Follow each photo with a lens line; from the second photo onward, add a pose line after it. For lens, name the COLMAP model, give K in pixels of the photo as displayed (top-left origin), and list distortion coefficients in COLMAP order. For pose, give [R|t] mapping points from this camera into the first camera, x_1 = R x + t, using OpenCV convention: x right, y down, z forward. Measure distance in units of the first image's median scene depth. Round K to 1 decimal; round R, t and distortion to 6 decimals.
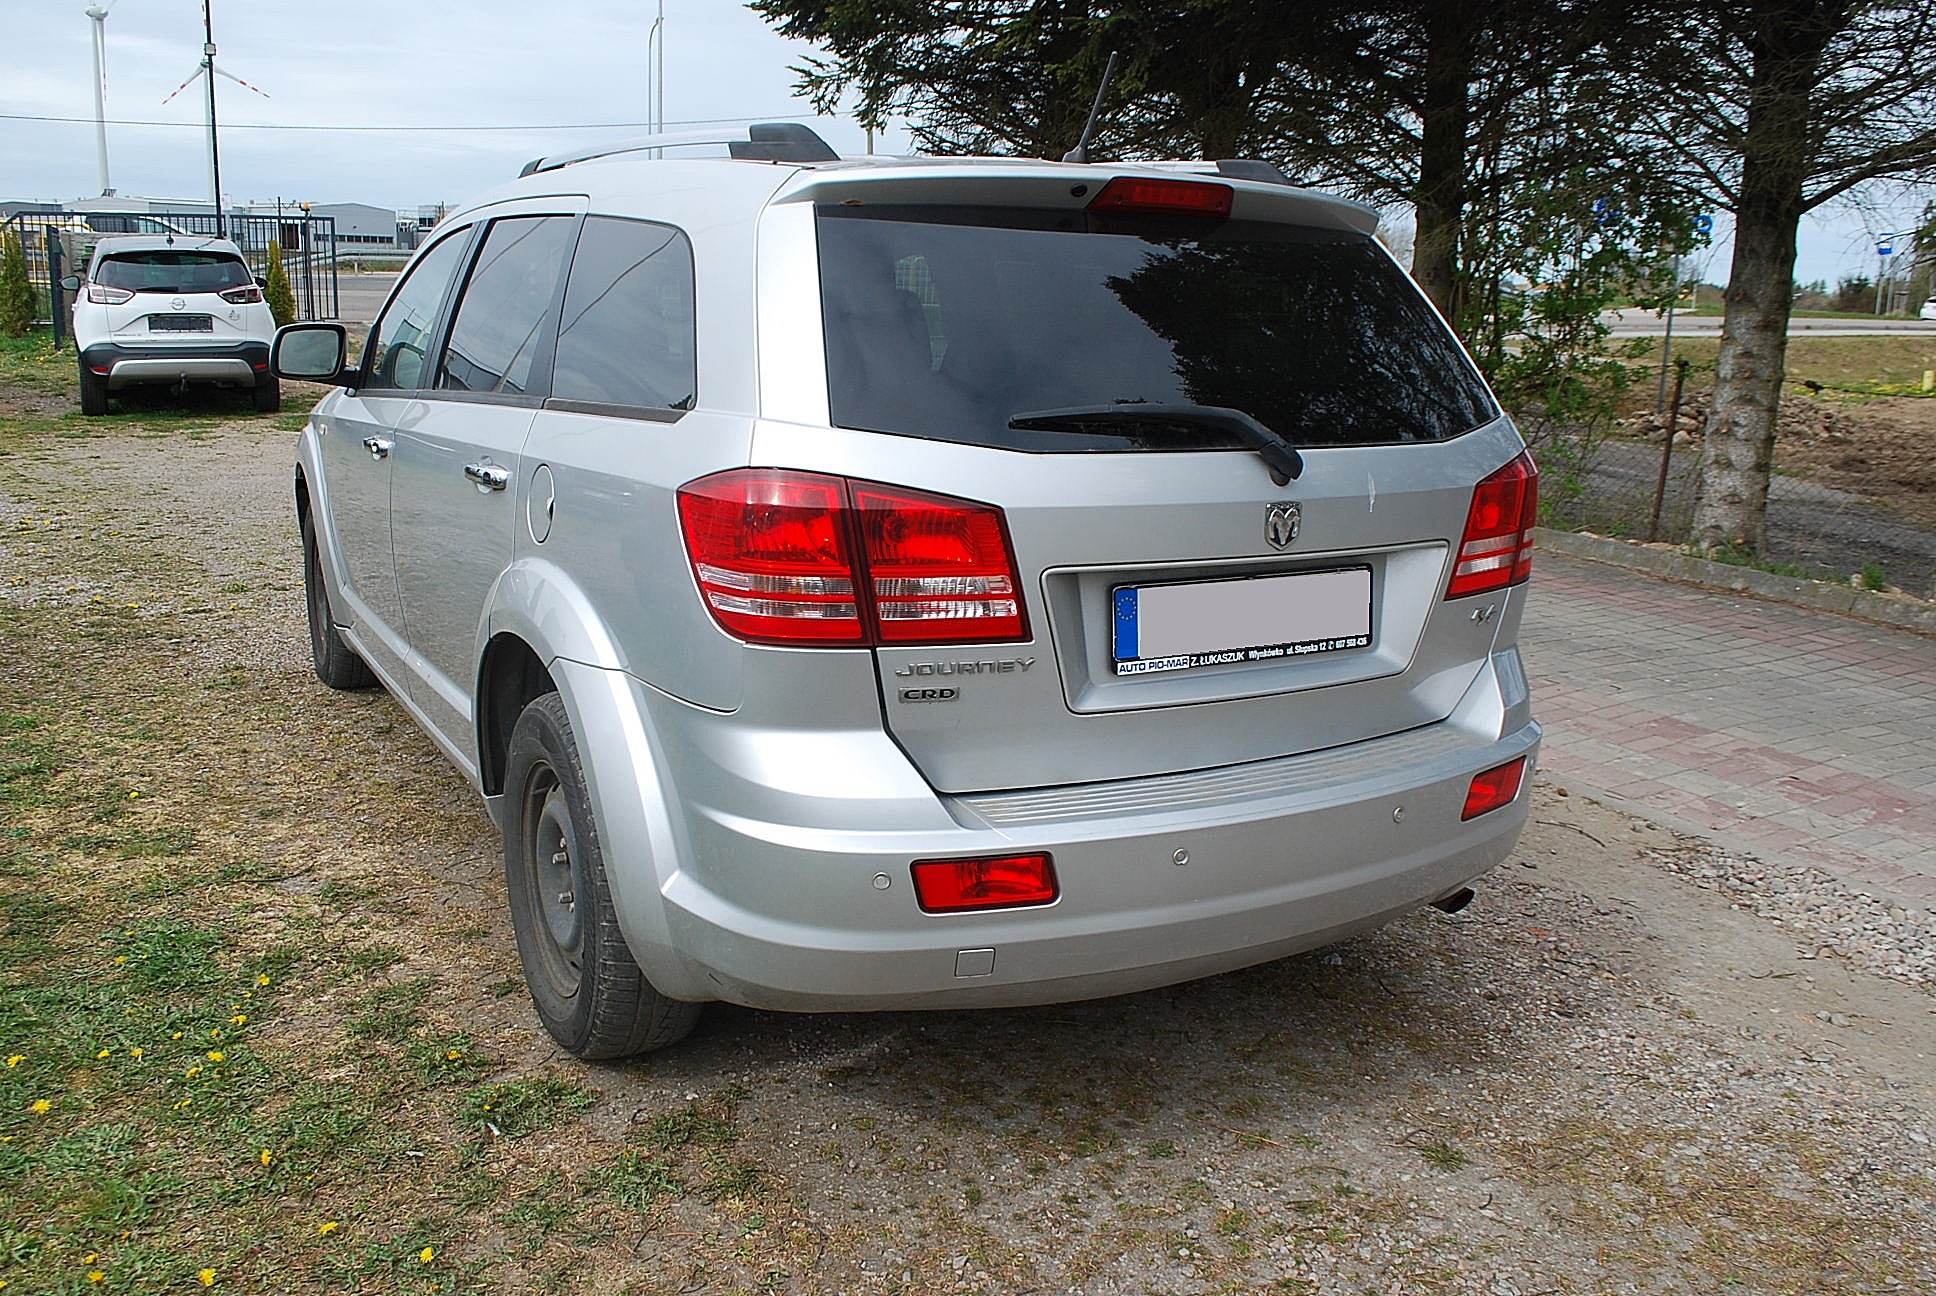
lens RADIAL K [[1622.7, 0, 967.1], [0, 1622.7, 648.6], [0, 0, 1]] dist [-0.003301, 0.005375]
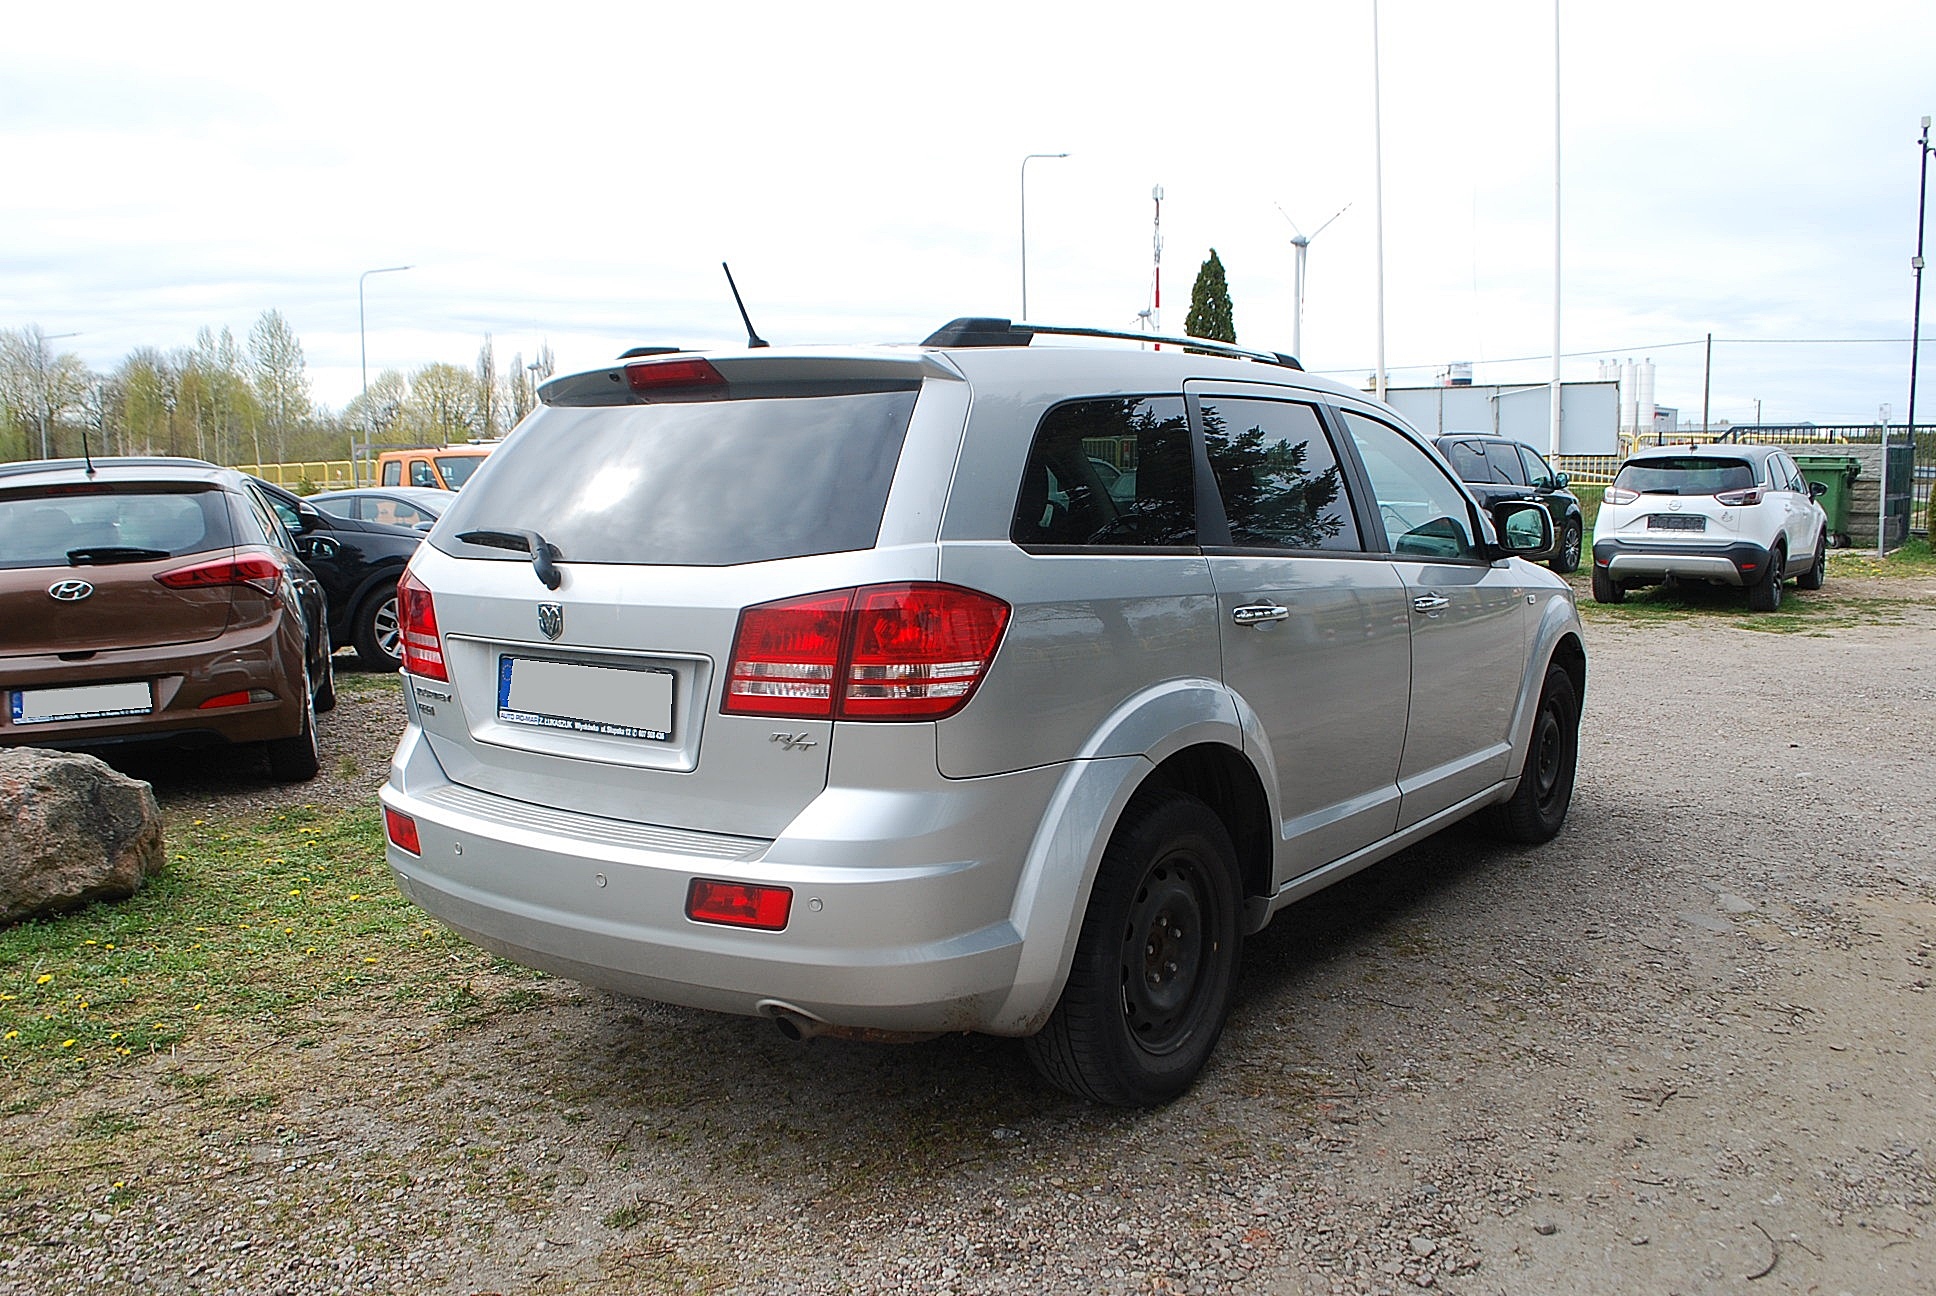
lens RADIAL K [[1604.7, 0, 967.3], [0, 1604.7, 646.1], [0, 0, 1]] dist [-0.008182, -0.004715]
pose [[0.416745, 0.086523, -0.904896, 0.291046], [-0.204141, 0.978941, -0.000413, -0.024111], [0.885805, 0.184899, 0.425632, 0.146371]]
